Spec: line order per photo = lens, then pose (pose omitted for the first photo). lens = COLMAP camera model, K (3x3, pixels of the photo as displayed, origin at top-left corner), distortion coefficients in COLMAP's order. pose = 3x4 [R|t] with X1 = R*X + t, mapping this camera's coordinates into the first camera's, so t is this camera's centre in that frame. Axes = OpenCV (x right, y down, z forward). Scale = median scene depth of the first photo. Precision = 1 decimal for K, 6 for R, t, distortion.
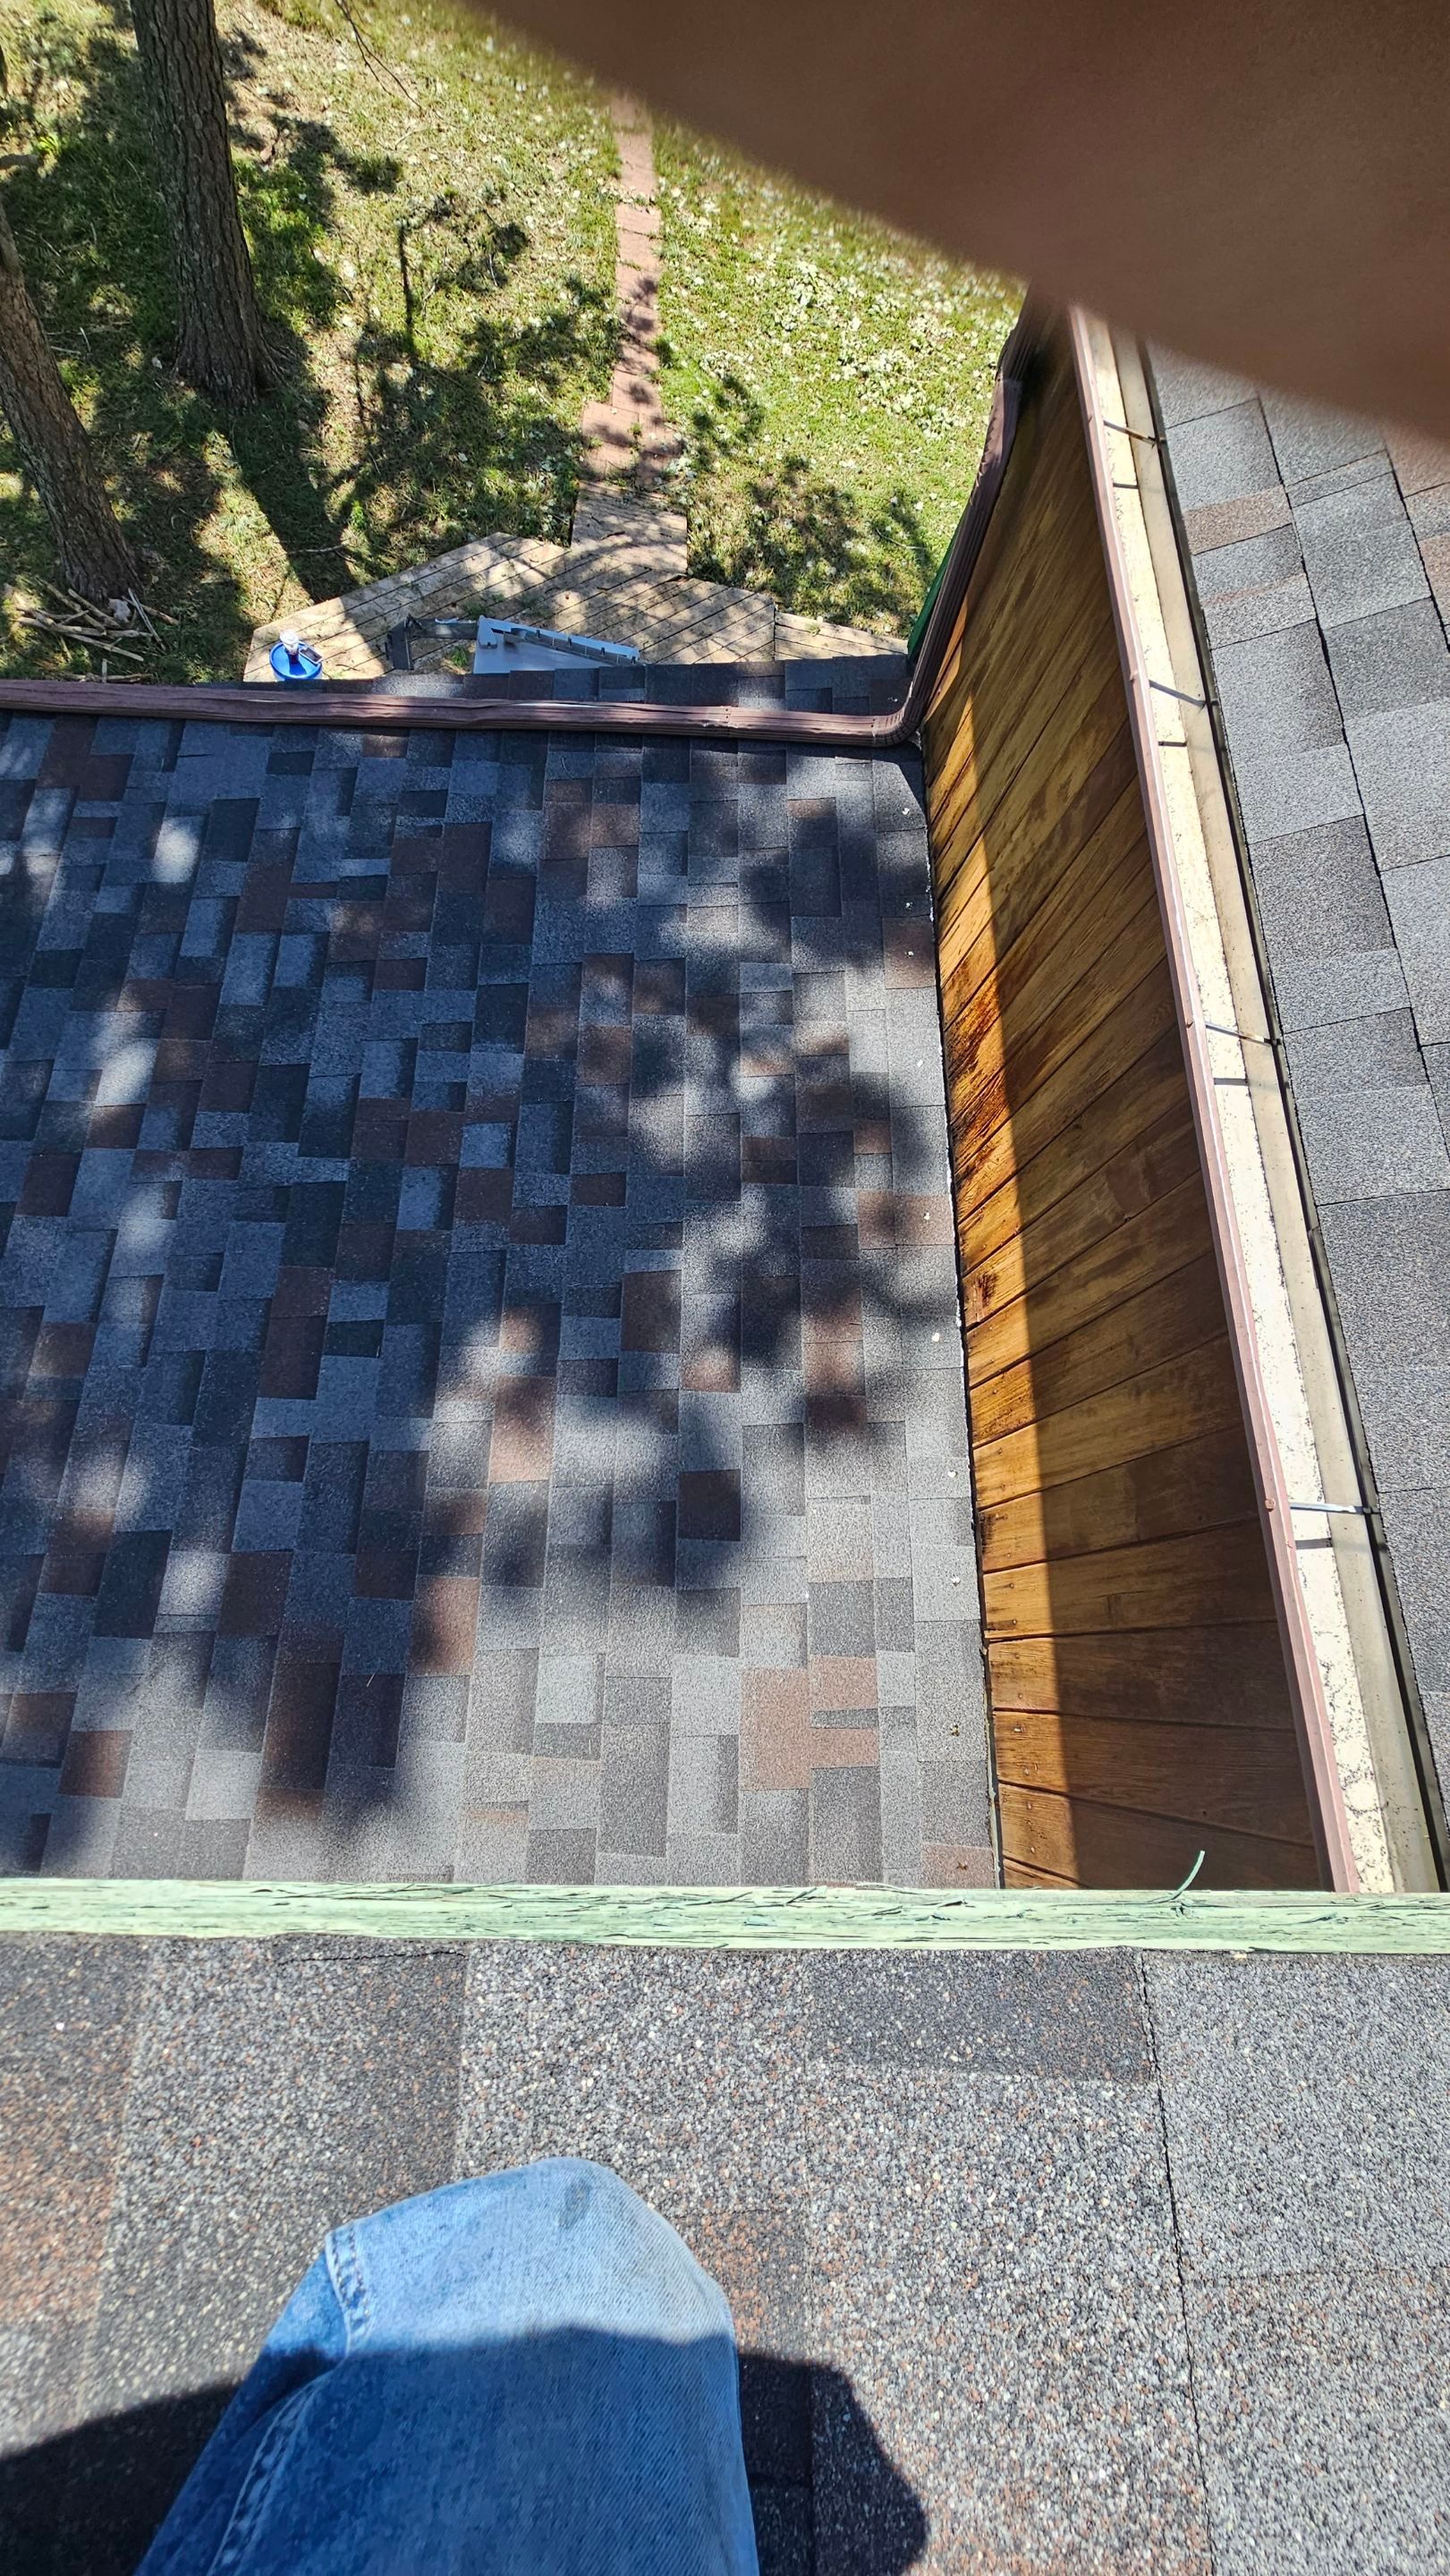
lens RADIAL K [[1042.9, 0, 730.1], [0, 1042.9, 1290.4], [0, 0, 1]] dist [0.001032, 0.000635]
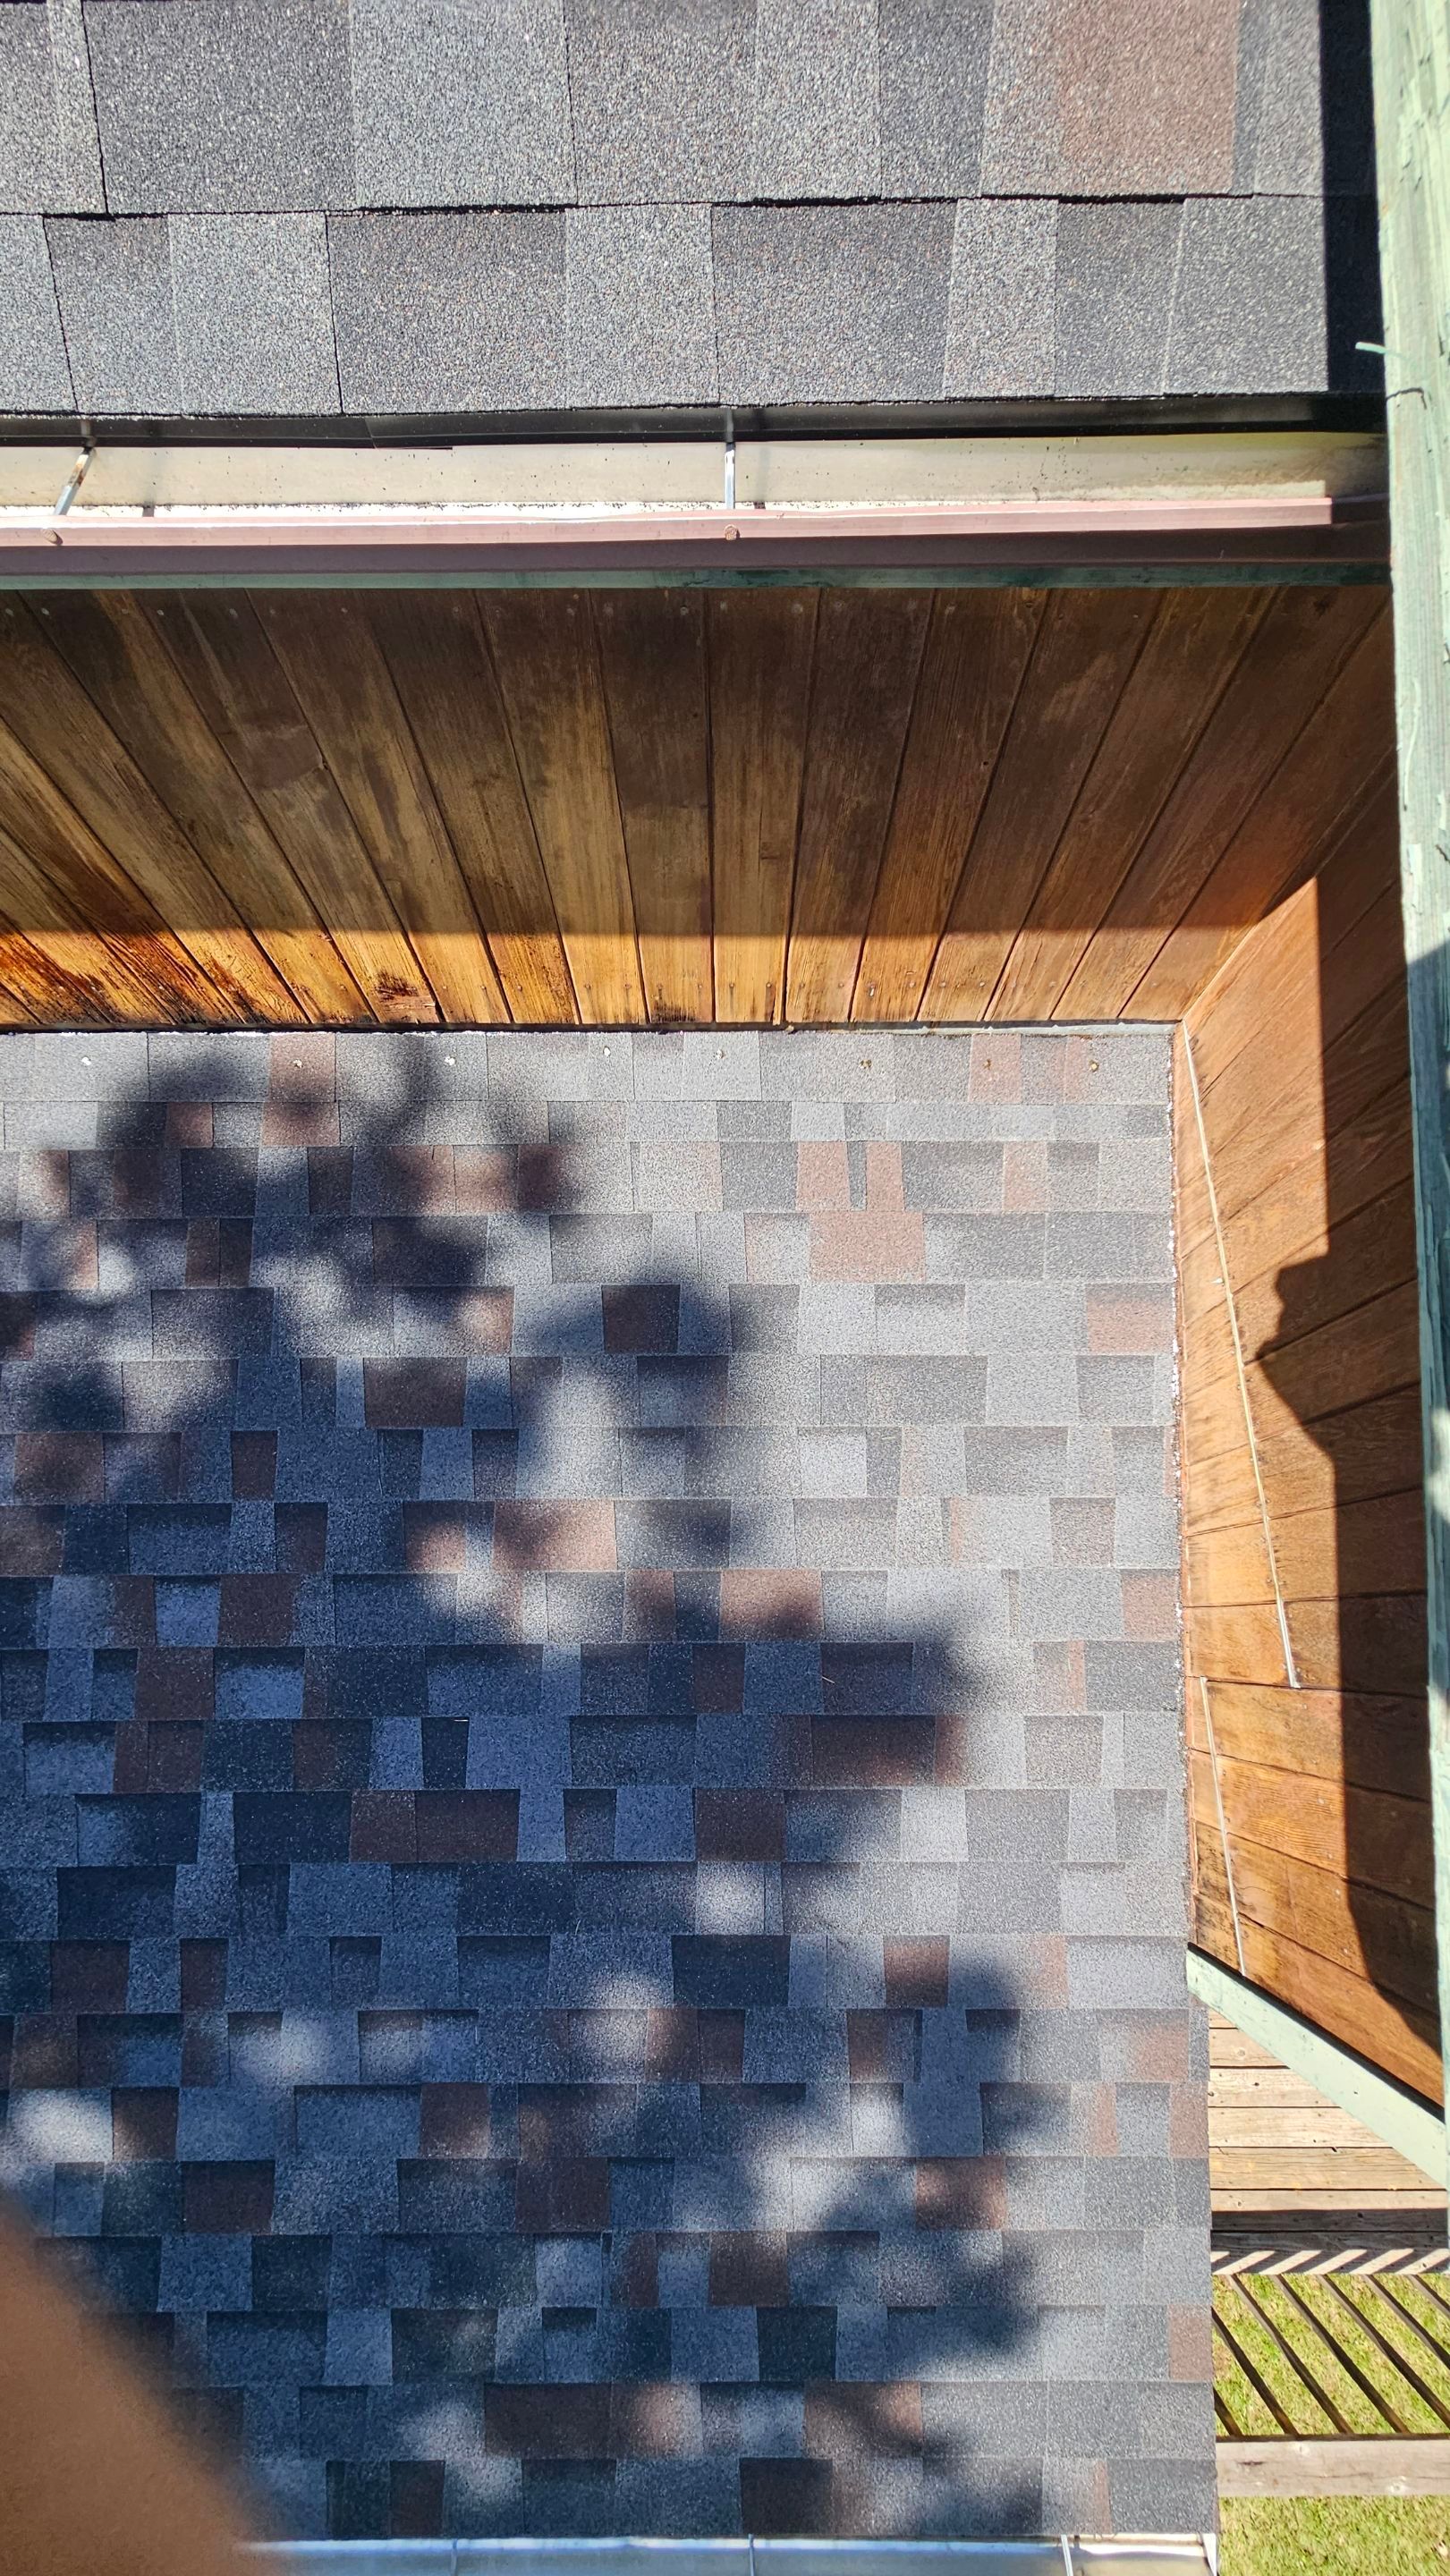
lens RADIAL K [[1042.9, 0, 725.3], [0, 1042.9, 1292.0], [0, 0, 1]] dist [0.001032, 0.000635]
pose [[-0.014382, -0.996626, 0.080802, -0.069117], [0.940640, 0.013920, 0.339120, -0.031886], [-0.339101, 0.080883, 0.937267, 0.122483]]
